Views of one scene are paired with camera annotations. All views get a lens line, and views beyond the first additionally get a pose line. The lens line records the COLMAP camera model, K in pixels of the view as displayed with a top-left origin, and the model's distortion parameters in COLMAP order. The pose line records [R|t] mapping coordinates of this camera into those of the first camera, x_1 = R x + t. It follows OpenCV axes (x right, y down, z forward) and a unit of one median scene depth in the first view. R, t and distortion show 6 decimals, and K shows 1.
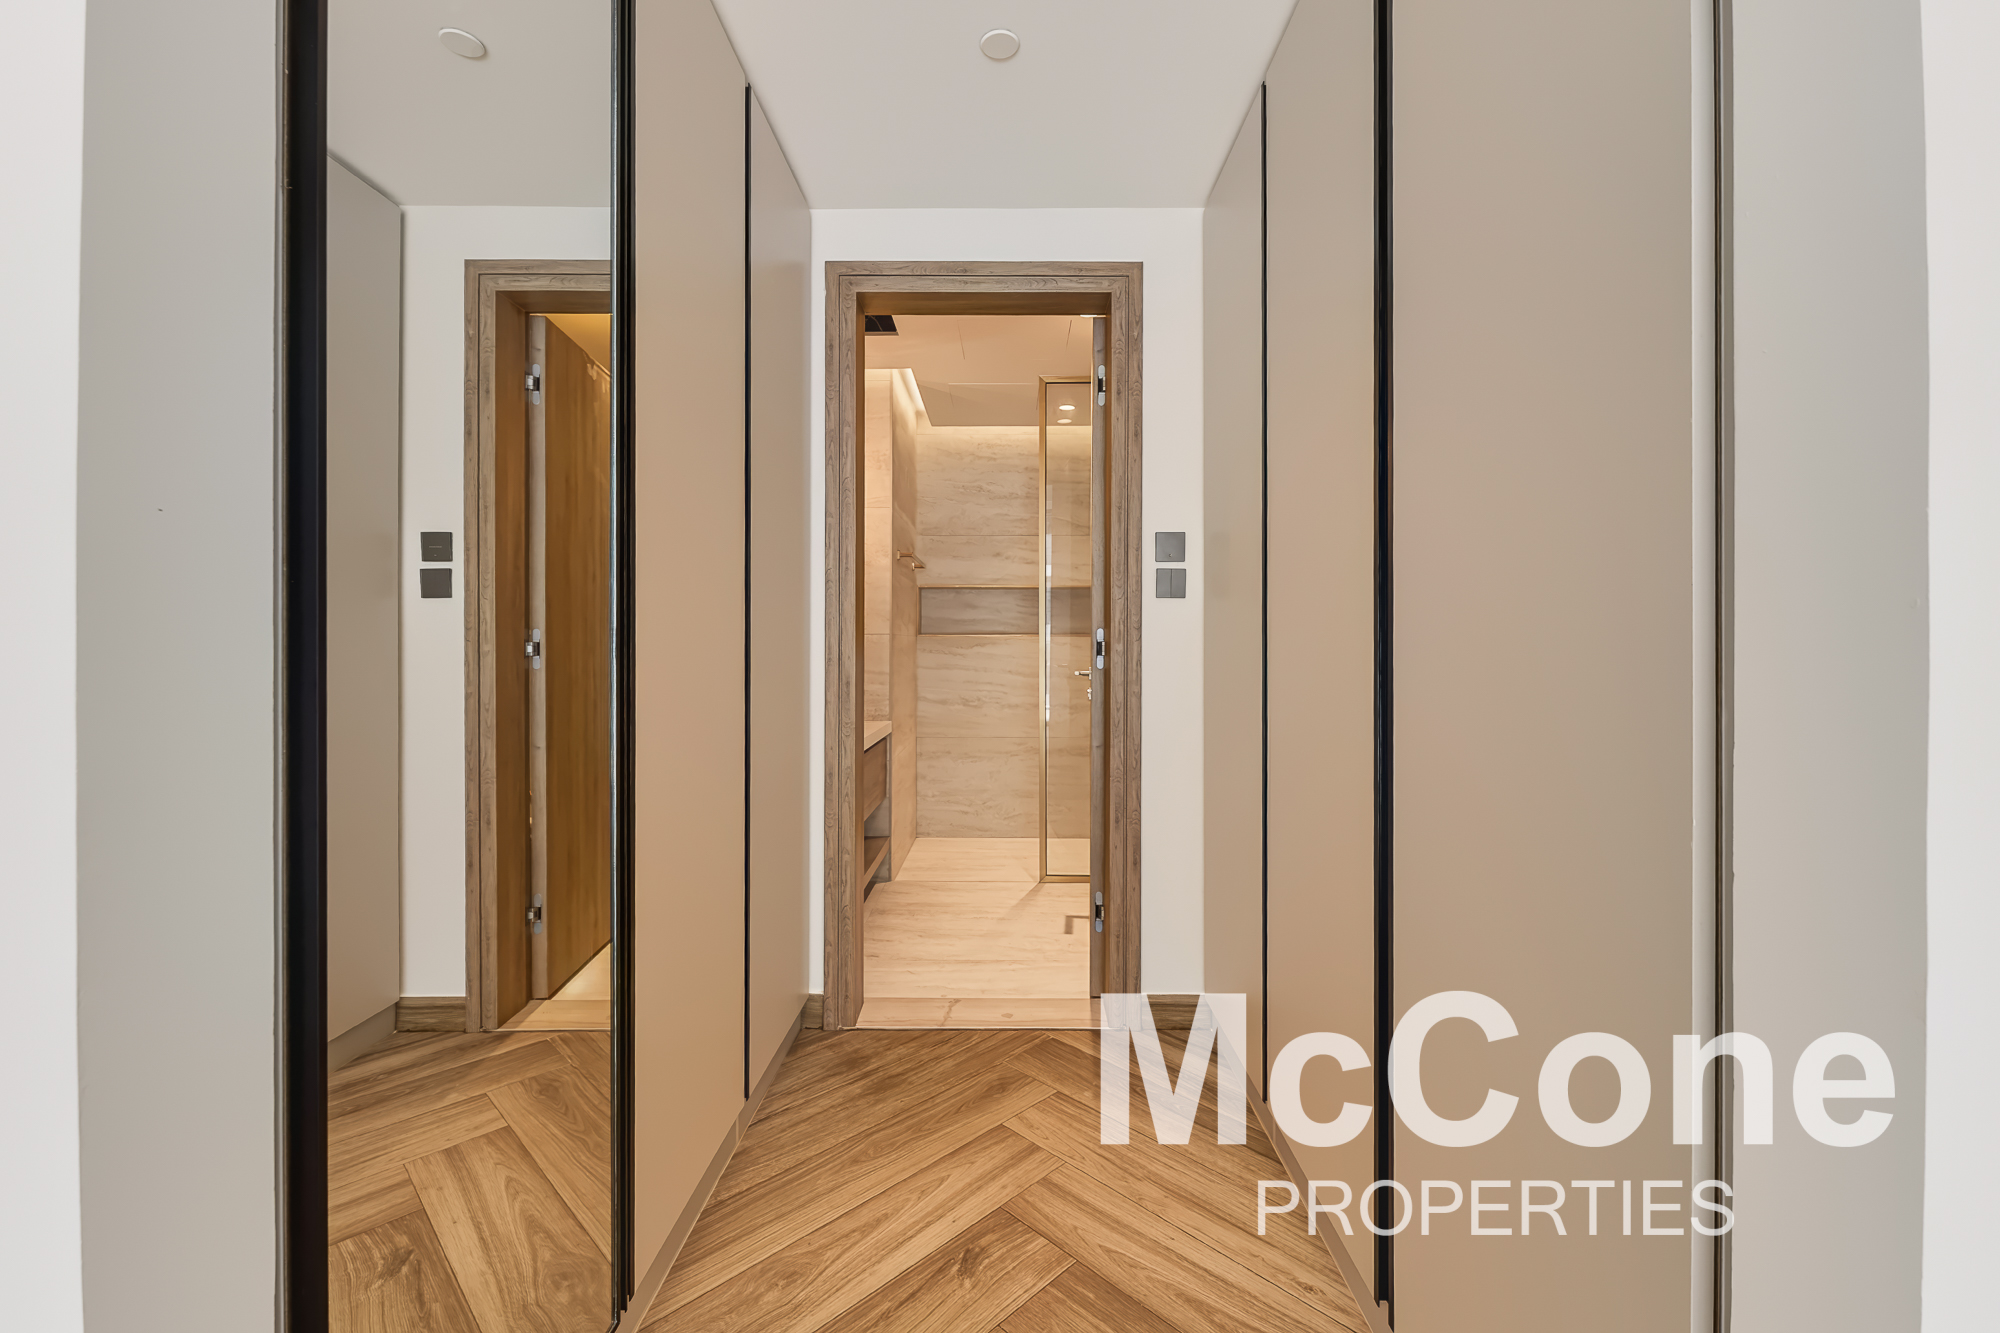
lens RADIAL K [[815.8, 0, 1003.7], [0, 815.8, 666.6], [0, 0, 1]] dist [-0.002908, -0.000065]
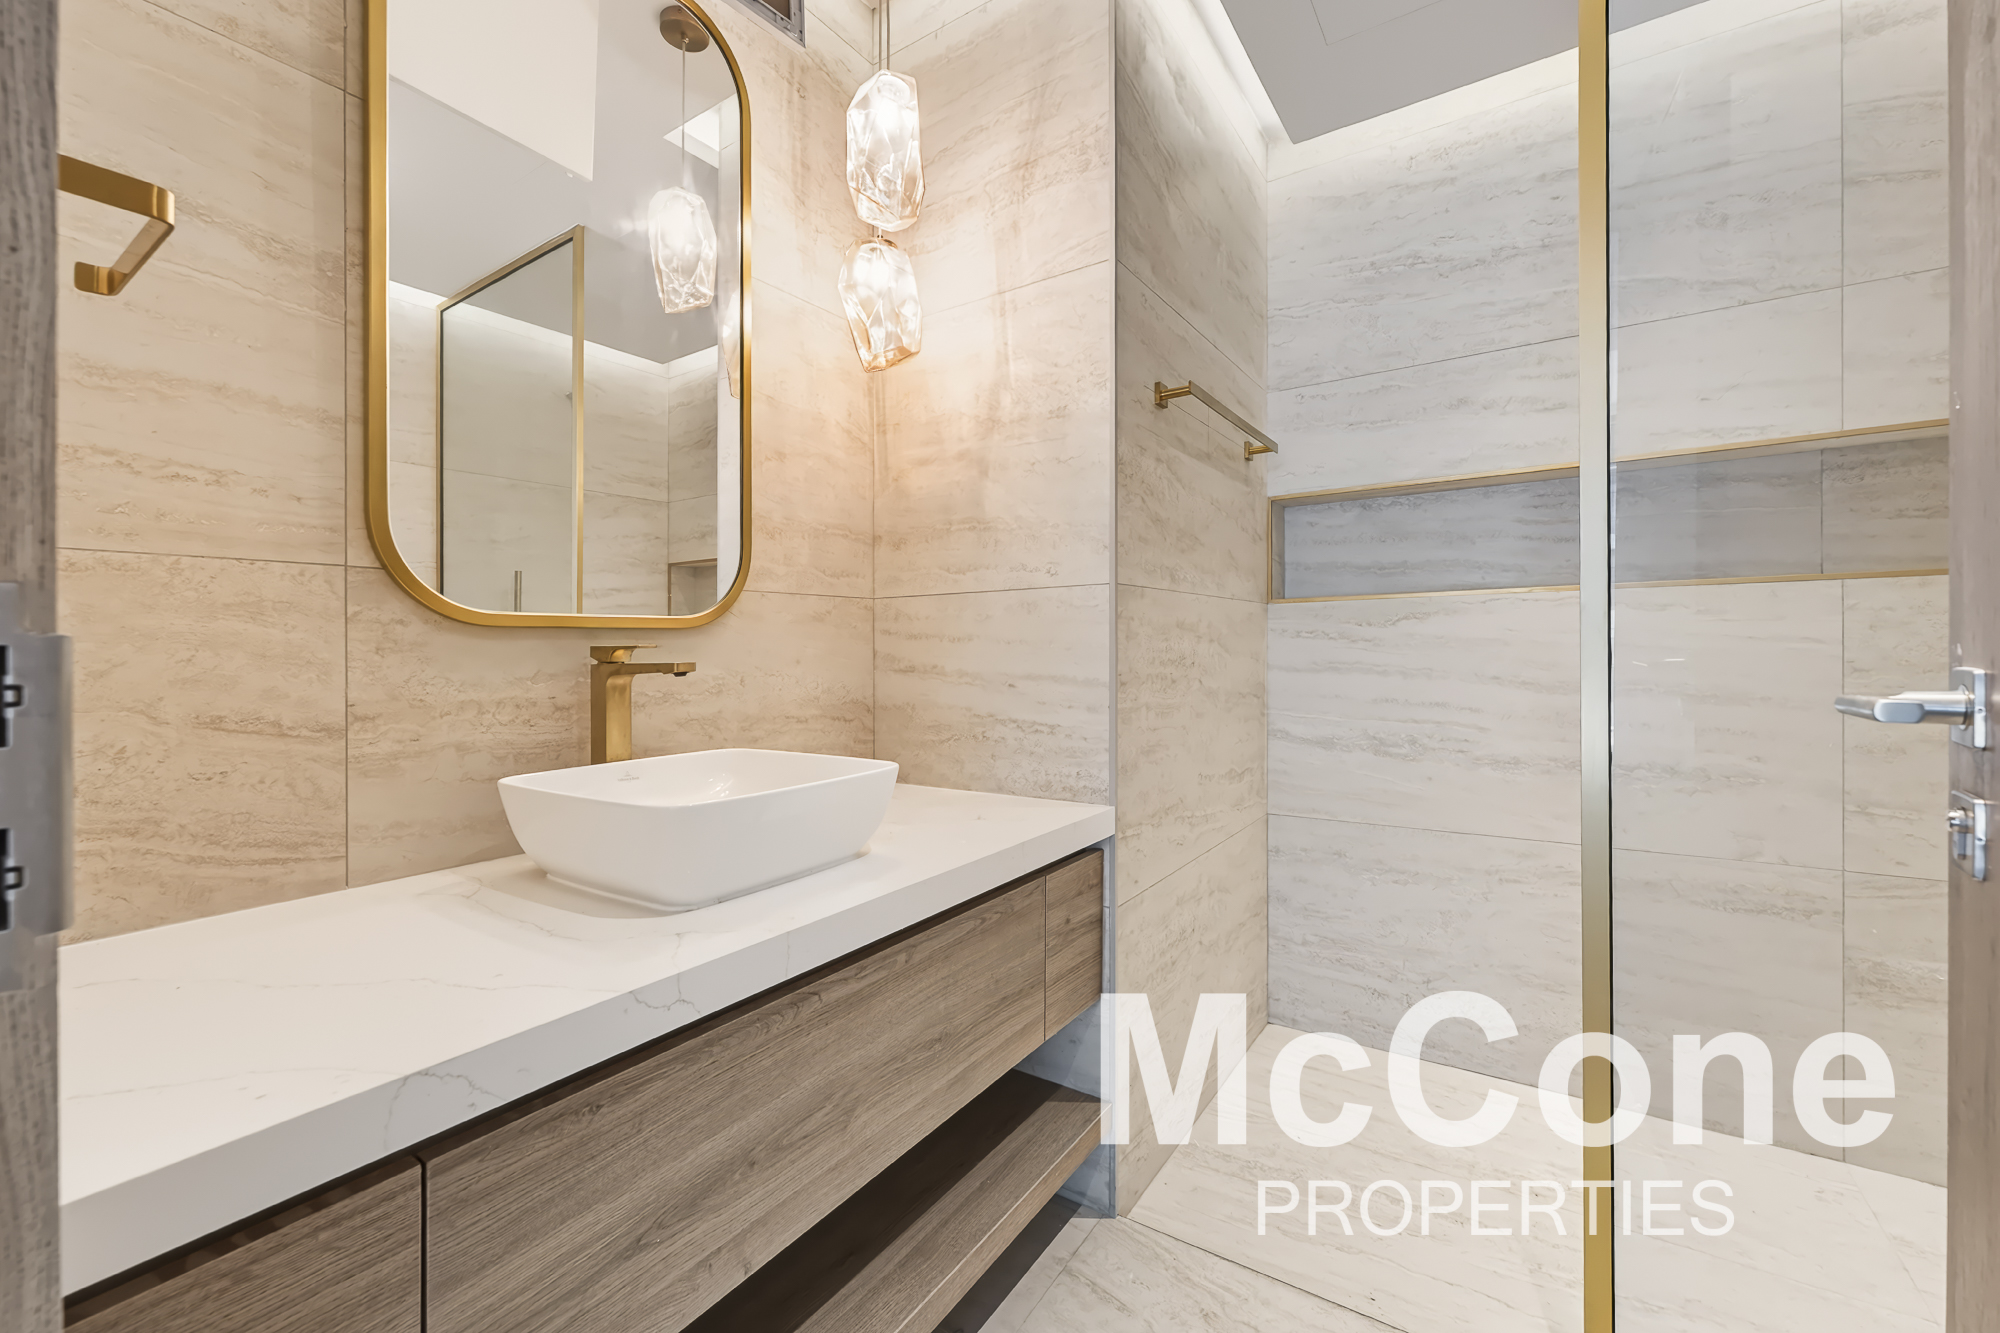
lens RADIAL K [[815.8, 0, 1003.2], [0, 815.8, 667.4], [0, 0, 1]] dist [-0.002908, -0.000065]
pose [[0.837534, -0.002936, -0.546377, 0.024666], [0.001971, 0.999995, -0.002352, 0.001145], [0.546381, 0.000893, 0.837536, 0.514690]]
